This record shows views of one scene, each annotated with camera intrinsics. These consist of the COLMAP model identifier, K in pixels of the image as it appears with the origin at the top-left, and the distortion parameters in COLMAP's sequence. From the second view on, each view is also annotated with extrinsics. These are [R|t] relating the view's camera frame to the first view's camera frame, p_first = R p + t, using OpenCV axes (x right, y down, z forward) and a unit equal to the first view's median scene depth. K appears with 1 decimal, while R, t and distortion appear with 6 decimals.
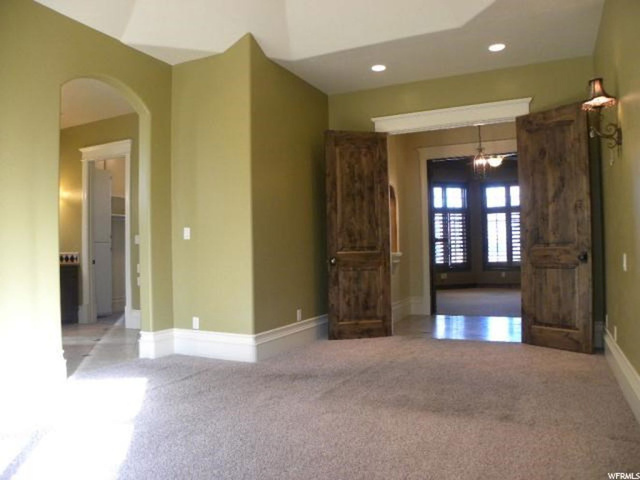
lens RADIAL K [[486.8, 0, 320.0], [0, 486.8, 238.2], [0, 0, 1]] dist [-0.039955, -0.002379]
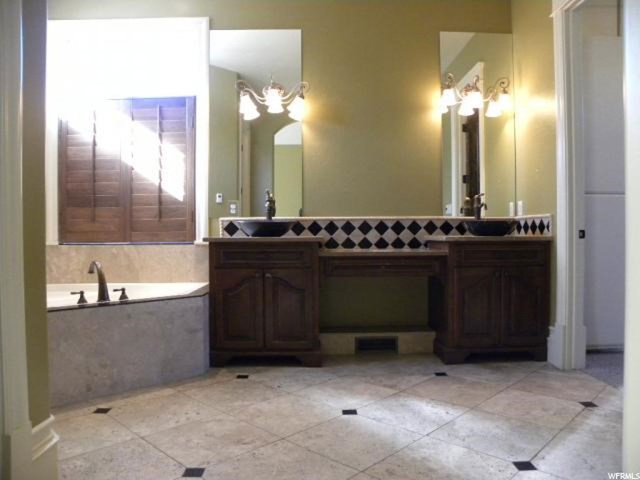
lens RADIAL K [[486.8, 0, 320.5], [0, 486.8, 238.8], [0, 0, 1]] dist [-0.039955, -0.002379]
pose [[0.583480, 0.022601, -0.811813, -0.226872], [0.024788, 0.998651, 0.045618, 0.025766], [0.811749, -0.046741, 0.582133, 0.499599]]
